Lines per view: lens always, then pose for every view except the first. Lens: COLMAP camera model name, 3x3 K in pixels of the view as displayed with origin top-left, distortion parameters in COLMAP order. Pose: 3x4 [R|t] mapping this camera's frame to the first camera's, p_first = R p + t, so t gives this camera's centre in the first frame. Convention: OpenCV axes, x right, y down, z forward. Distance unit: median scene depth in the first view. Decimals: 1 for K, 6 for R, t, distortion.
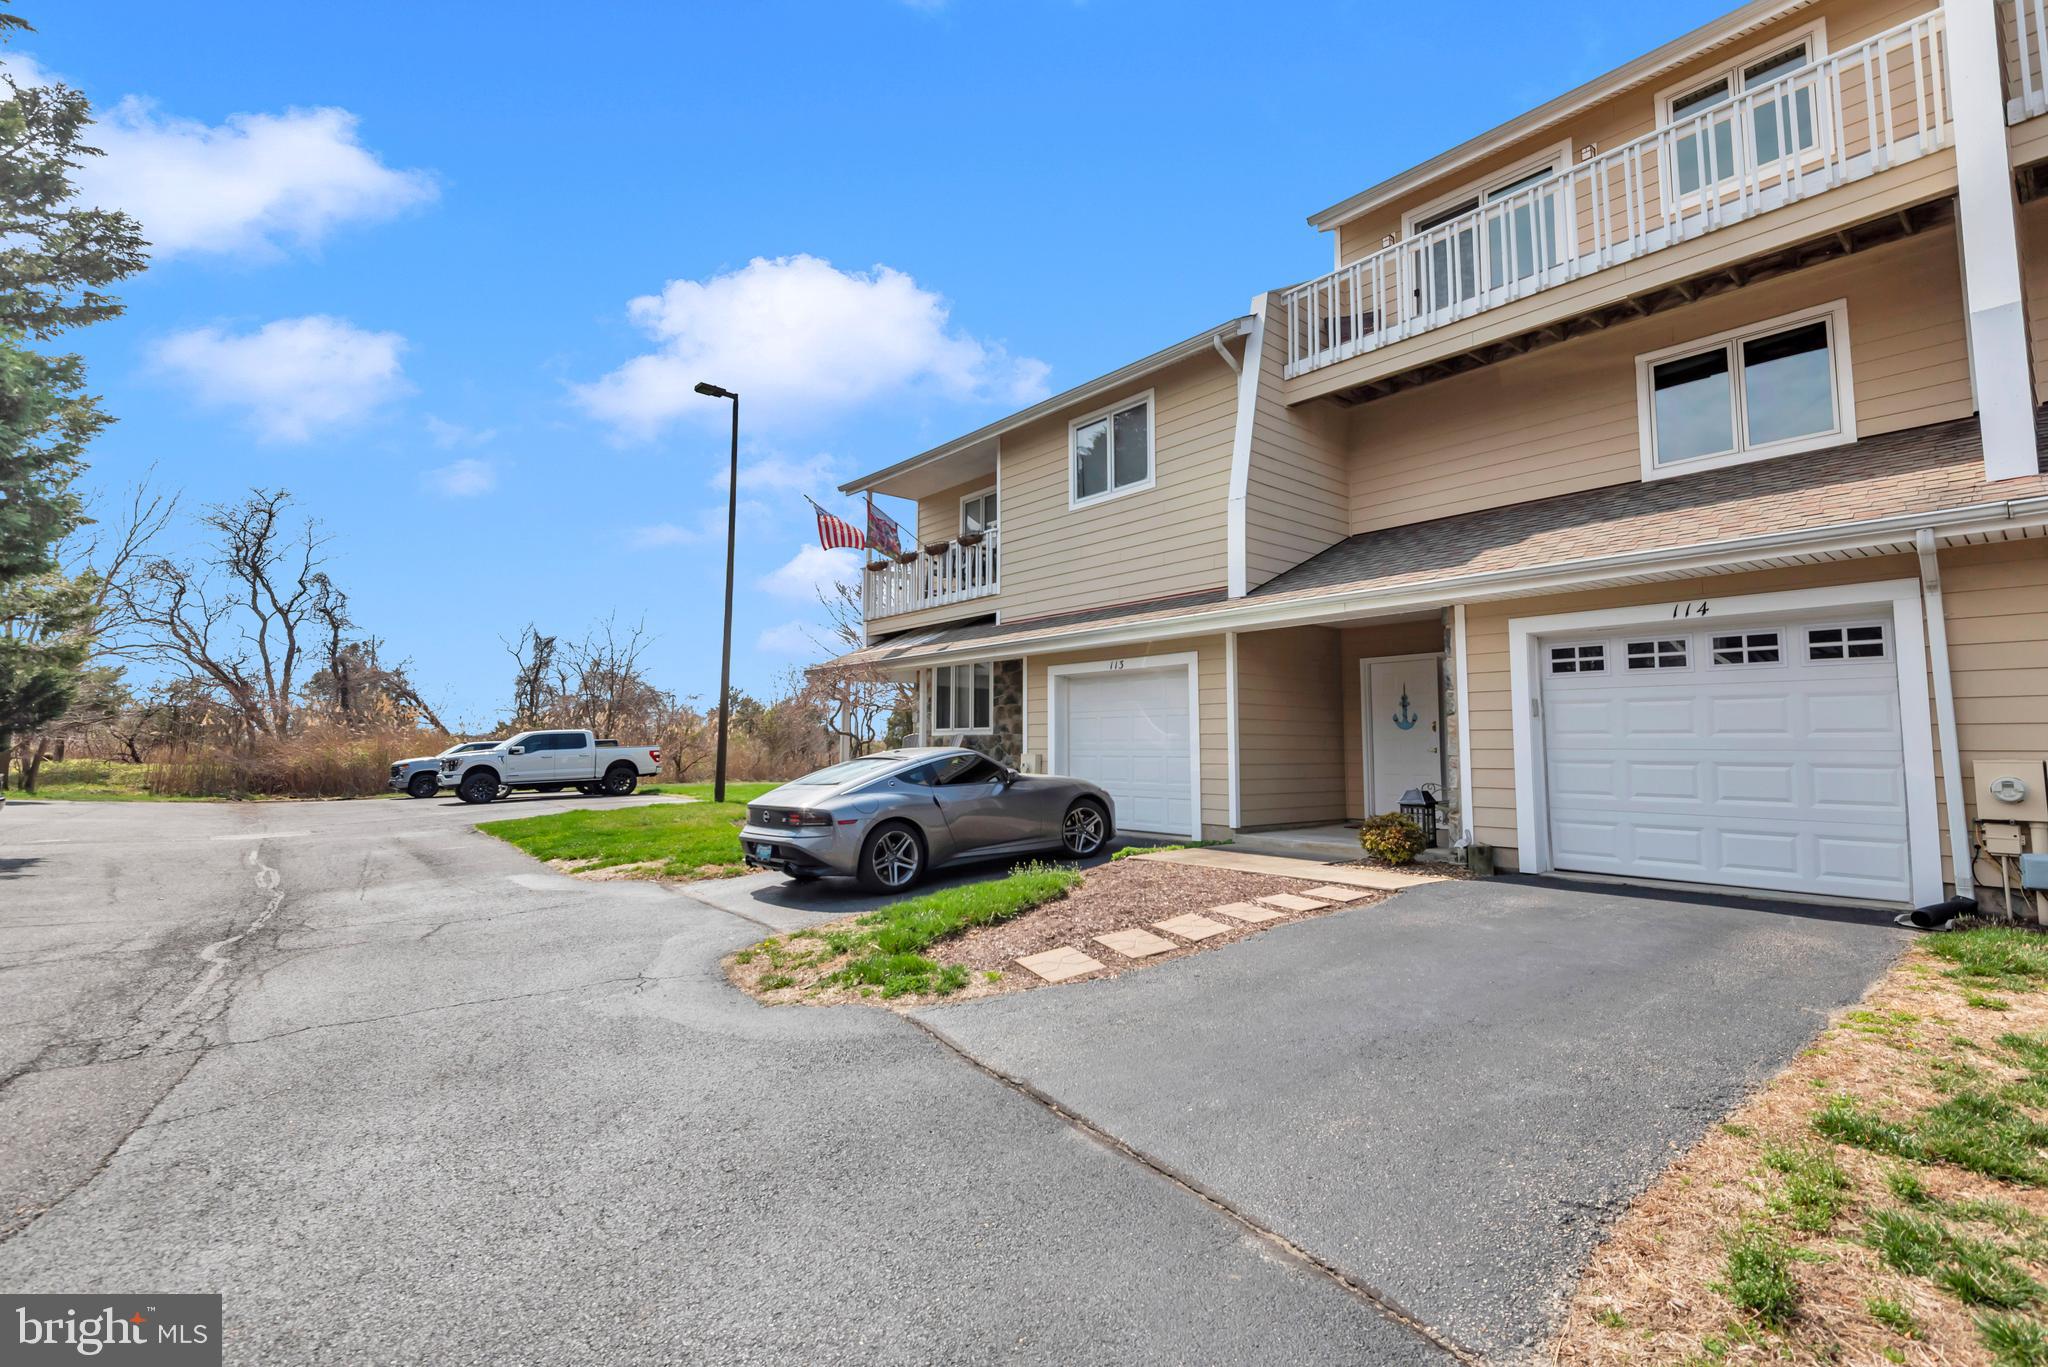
lens RADIAL K [[921.5, 0, 1019.9], [0, 921.5, 670.9], [0, 0, 1]] dist [0.035058, -0.020705]
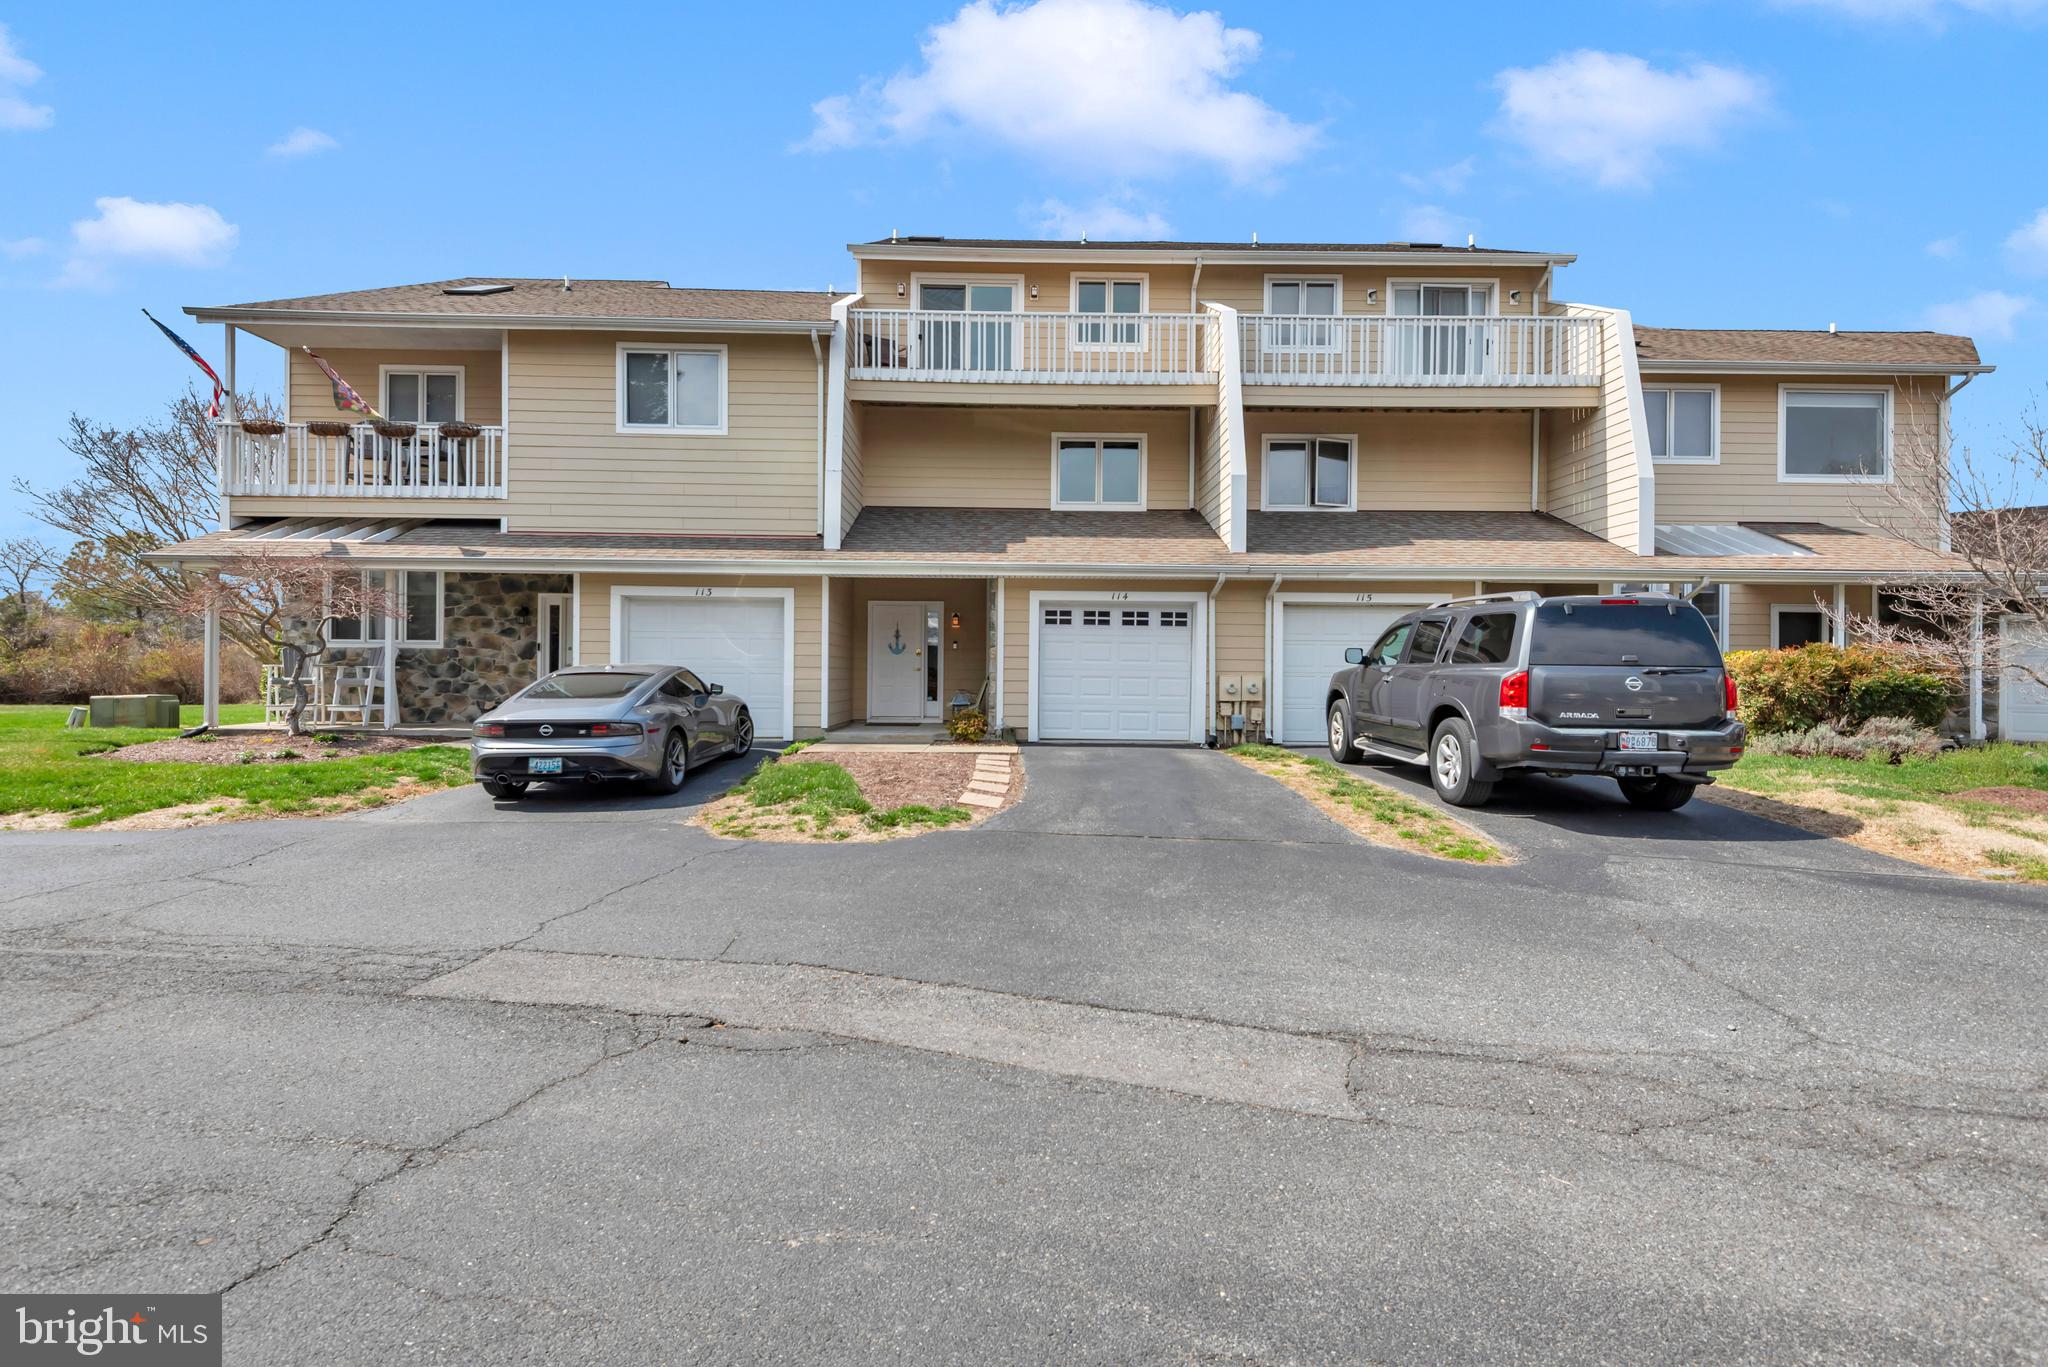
lens RADIAL K [[931.5, 0, 1015.7], [0, 931.5, 682.7], [0, 0, 1]] dist [0.039251, -0.022249]
pose [[0.627518, -0.004509, 0.778589, -0.635734], [-0.074020, 0.995109, 0.065420, 0.000806], [-0.775076, -0.098683, 0.624114, -0.024280]]
